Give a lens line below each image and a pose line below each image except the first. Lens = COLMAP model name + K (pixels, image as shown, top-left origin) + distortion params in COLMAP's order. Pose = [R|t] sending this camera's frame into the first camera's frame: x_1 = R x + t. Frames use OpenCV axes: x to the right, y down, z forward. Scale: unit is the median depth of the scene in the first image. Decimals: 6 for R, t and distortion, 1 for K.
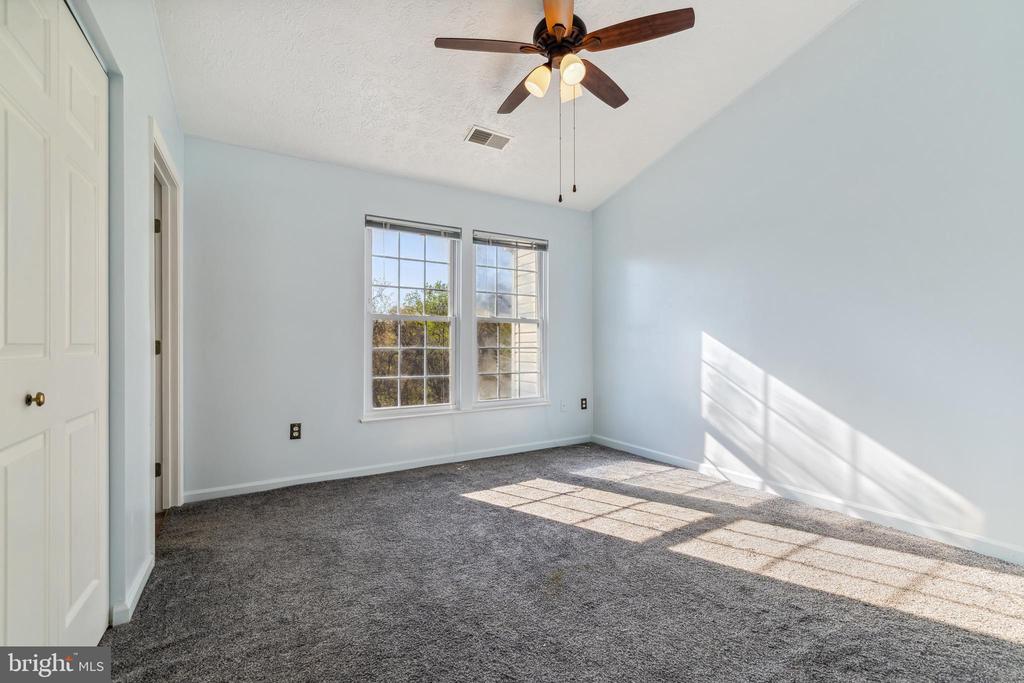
lens RADIAL K [[422.6, 0, 491.4], [0, 422.6, 342.1], [0, 0, 1]] dist [-0.000947, -0.000053]
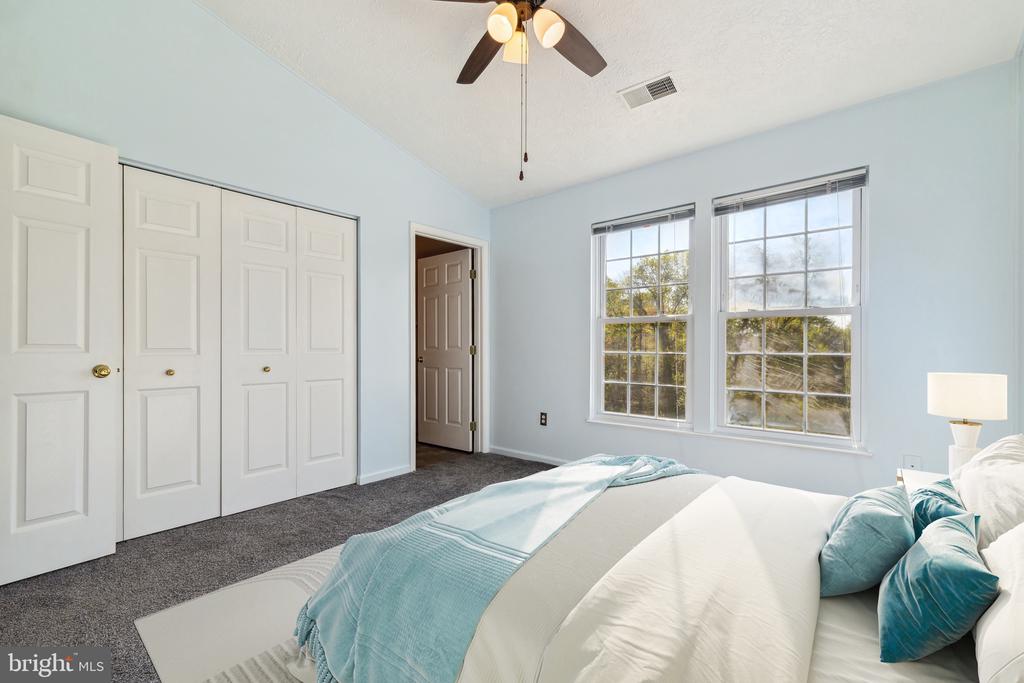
lens RADIAL K [[435.7, 0, 508.1], [0, 435.7, 354.9], [0, 0, 1]] dist [0.003732, 0.000227]
pose [[0.349060, 0.010413, -0.937042, 0.595804], [-0.001871, 0.999944, 0.010415, 0.009660], [0.937098, -0.001882, 0.349060, 0.398095]]
